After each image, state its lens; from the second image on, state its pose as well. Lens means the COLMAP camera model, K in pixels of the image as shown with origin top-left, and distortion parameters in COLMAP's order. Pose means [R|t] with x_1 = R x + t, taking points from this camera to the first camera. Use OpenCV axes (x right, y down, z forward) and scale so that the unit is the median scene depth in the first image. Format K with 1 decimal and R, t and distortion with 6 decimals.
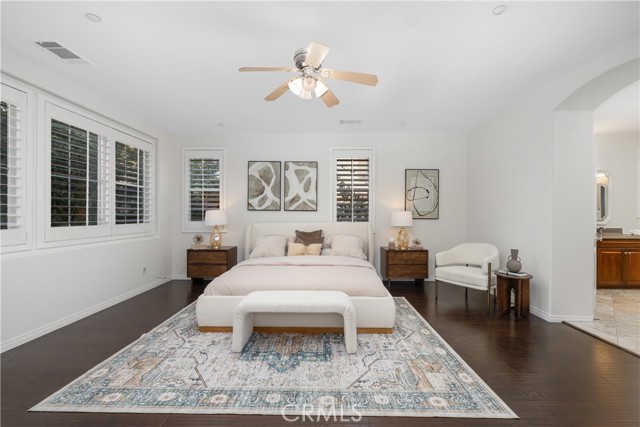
lens RADIAL K [[274.4, 0, 322.4], [0, 274.4, 214.4], [0, 0, 1]] dist [0.002354, 0.000253]
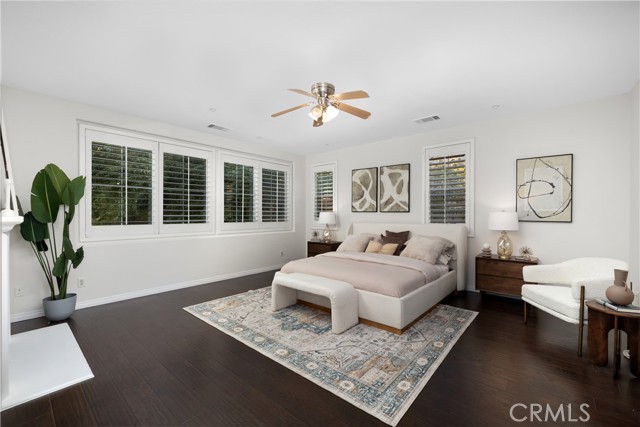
lens RADIAL K [[268.2, 0, 322.5], [0, 268.2, 214.3], [0, 0, 1]] dist [0.001791, 0.000182]
pose [[0.768200, -0.000635, -0.640210, 0.387652], [-0.000533, 0.999999, -0.001632, -0.002882], [0.640210, 0.001595, 0.768199, 0.037897]]
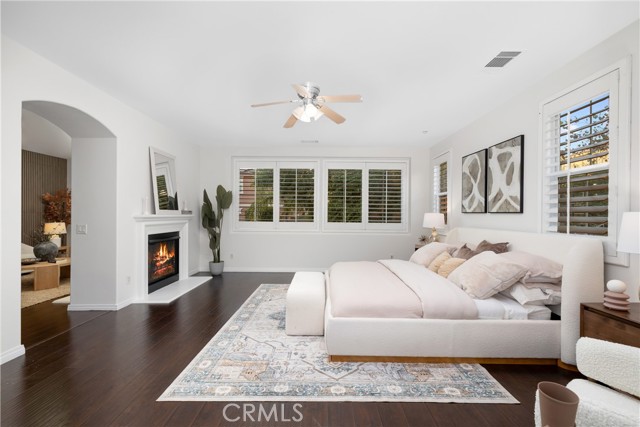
lens RADIAL K [[269.0, 0, 321.6], [0, 269.0, 214.8], [0, 0, 1]] dist [0.000686, 0.000077]
pose [[0.015173, -0.001267, -0.999884, 0.620939], [-0.010677, 0.999942, -0.001429, -0.003207], [0.999828, 0.010698, 0.015159, 0.563228]]
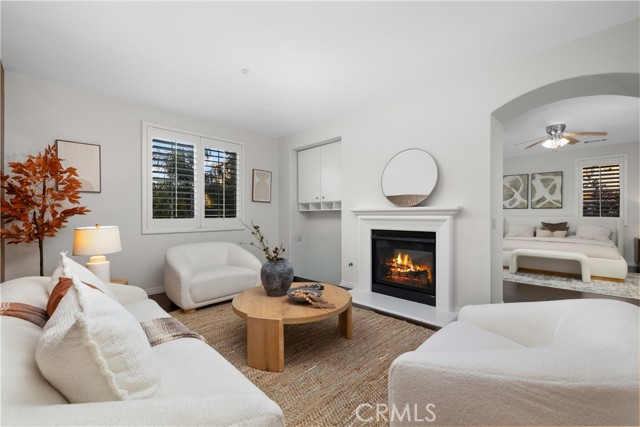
lens RADIAL K [[268.2, 0, 322.5], [0, 268.2, 214.3], [0, 0, 1]] dist [0.001791, 0.000182]
pose [[0.730913, -0.000467, -0.682470, 0.020972], [-0.001682, 0.999995, -0.002486, 0.023999], [0.682468, 0.002965, 0.730909, -0.795393]]
